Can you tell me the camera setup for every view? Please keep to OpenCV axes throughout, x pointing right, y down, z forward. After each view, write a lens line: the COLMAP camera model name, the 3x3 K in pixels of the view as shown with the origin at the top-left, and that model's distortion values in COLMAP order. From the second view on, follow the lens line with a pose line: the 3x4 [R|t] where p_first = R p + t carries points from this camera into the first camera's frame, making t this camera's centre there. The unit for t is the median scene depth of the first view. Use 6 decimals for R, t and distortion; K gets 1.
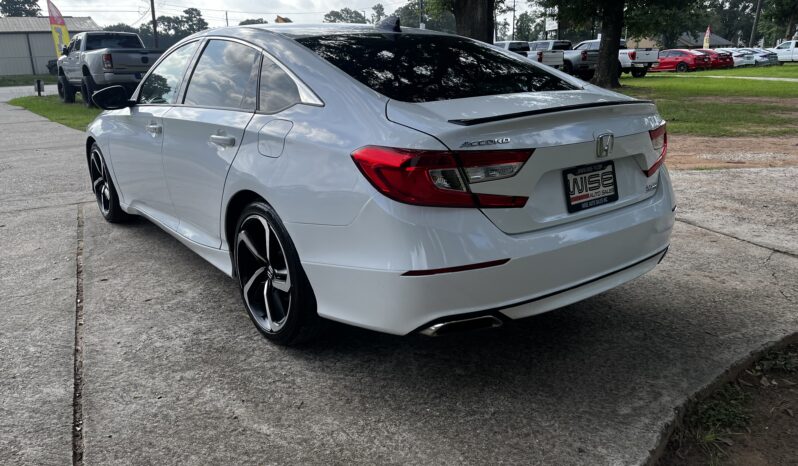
lens RADIAL K [[599.4, 0, 399.0], [0, 599.4, 233.0], [0, 0, 1]] dist [0.023315, -0.011818]
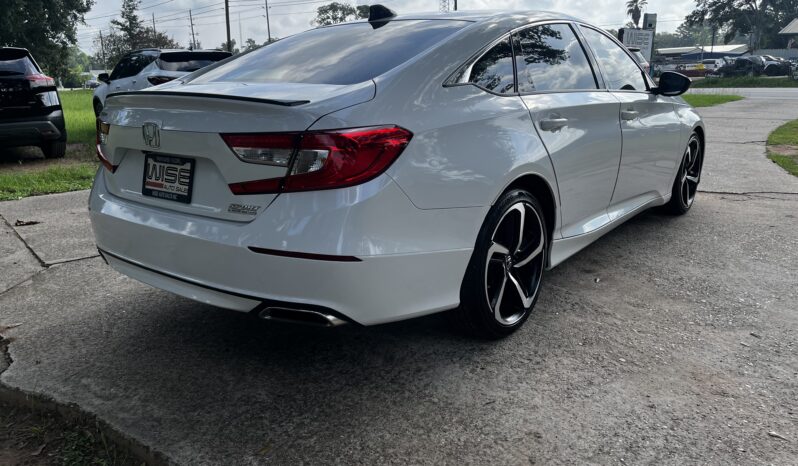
lens RADIAL K [[599.4, 0, 399.0], [0, 599.4, 233.0], [0, 0, 1]] dist [0.023315, -0.011818]
pose [[0.254401, 0.252915, -0.933442, 1.363671], [-0.268276, 0.945773, 0.183140, -0.275664], [0.929144, 0.203830, 0.308457, 1.075537]]
